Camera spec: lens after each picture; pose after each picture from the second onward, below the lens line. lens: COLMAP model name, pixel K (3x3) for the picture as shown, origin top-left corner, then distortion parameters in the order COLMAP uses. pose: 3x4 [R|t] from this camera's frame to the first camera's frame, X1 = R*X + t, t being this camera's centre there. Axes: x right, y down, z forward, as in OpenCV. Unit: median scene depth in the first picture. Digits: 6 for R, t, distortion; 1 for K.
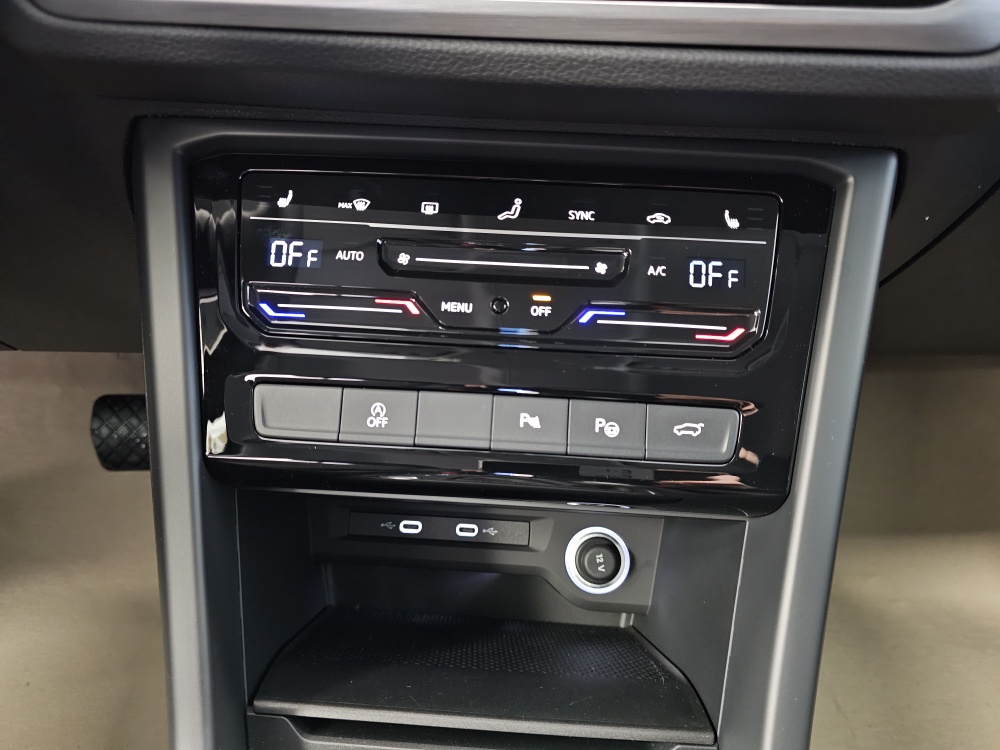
lens RADIAL K [[677.8, 0, 498.6], [0, 677.8, 372.6], [0, 0, 1]] dist [0.057620, -0.055473]
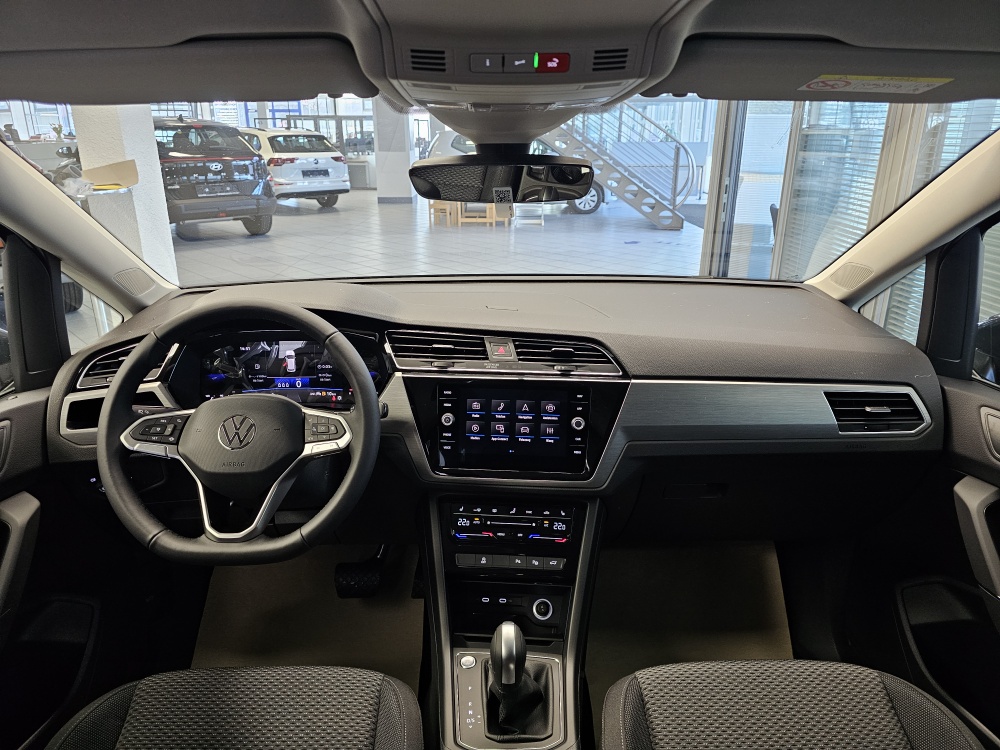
lens RADIAL K [[677.8, 0, 501.6], [0, 677.8, 361.3], [0, 0, 1]] dist [0.057620, -0.055473]
pose [[0.999483, -0.020419, -0.024835, 0.072793], [0.013023, 0.963340, -0.267966, 0.004340], [0.029396, 0.267504, 0.963108, -3.511843]]
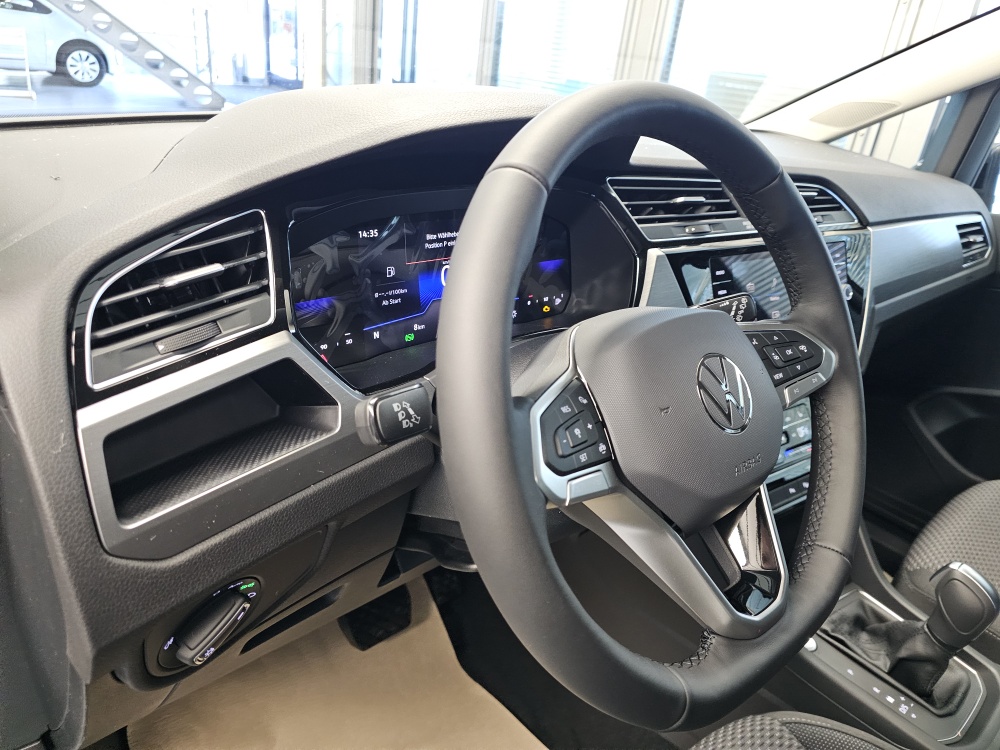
lens RADIAL K [[677.8, 0, 492.8], [0, 677.8, 359.4], [0, 0, 1]] dist [0.057620, -0.055473]
pose [[0.780895, -0.209361, 0.588533, -2.798584], [0.277876, 0.960234, -0.027111, -0.812782], [-0.559453, 0.184710, 0.808019, -0.942865]]
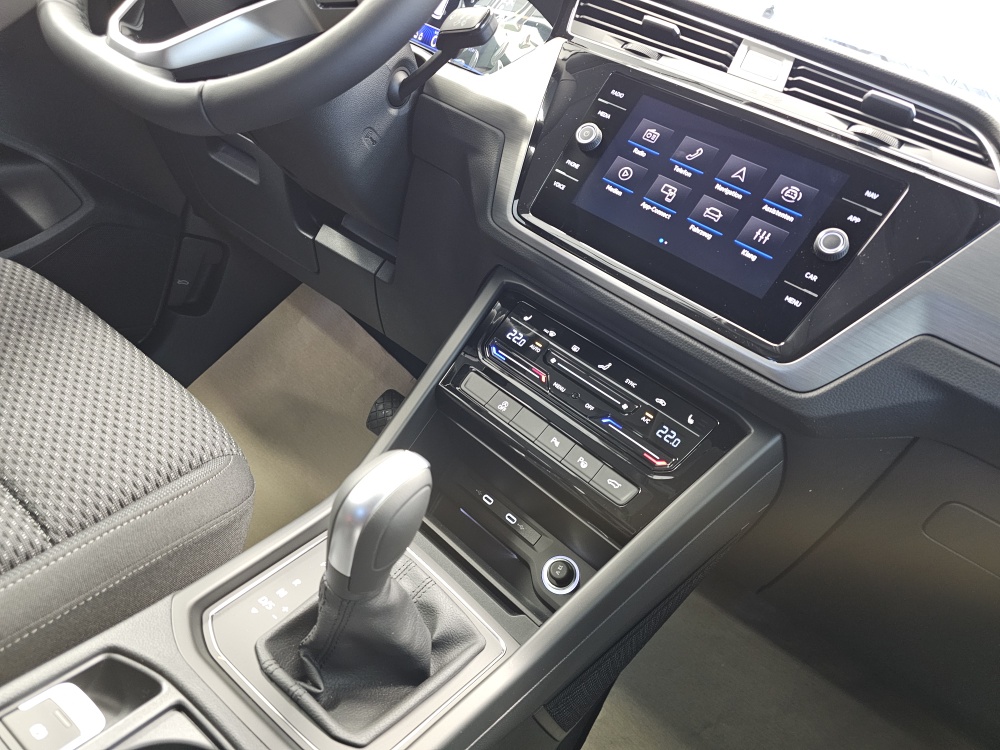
lens RADIAL K [[677.8, 0, 491.5], [0, 677.8, 376.1], [0, 0, 1]] dist [0.057620, -0.055473]
pose [[0.773624, 0.484244, -0.408673, 0.655648], [-0.586314, 0.791642, -0.171872, 0.386527], [0.240294, 0.372575, 0.896352, -1.060562]]
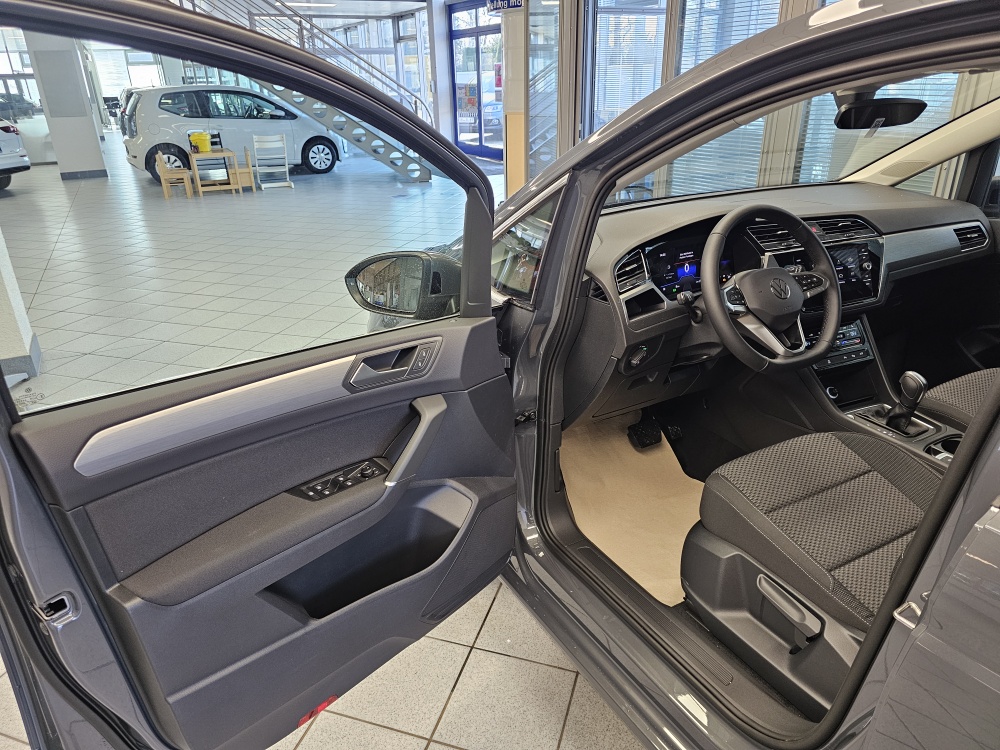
lens RADIAL K [[677.8, 0, 492.2], [0, 677.8, 377.5], [0, 0, 1]] dist [0.057620, -0.055473]
pose [[0.890679, -0.225953, 0.394507, -6.011911], [0.294865, 0.947591, -0.122986, 0.065096], [-0.346042, 0.225867, 0.910626, -4.142567]]
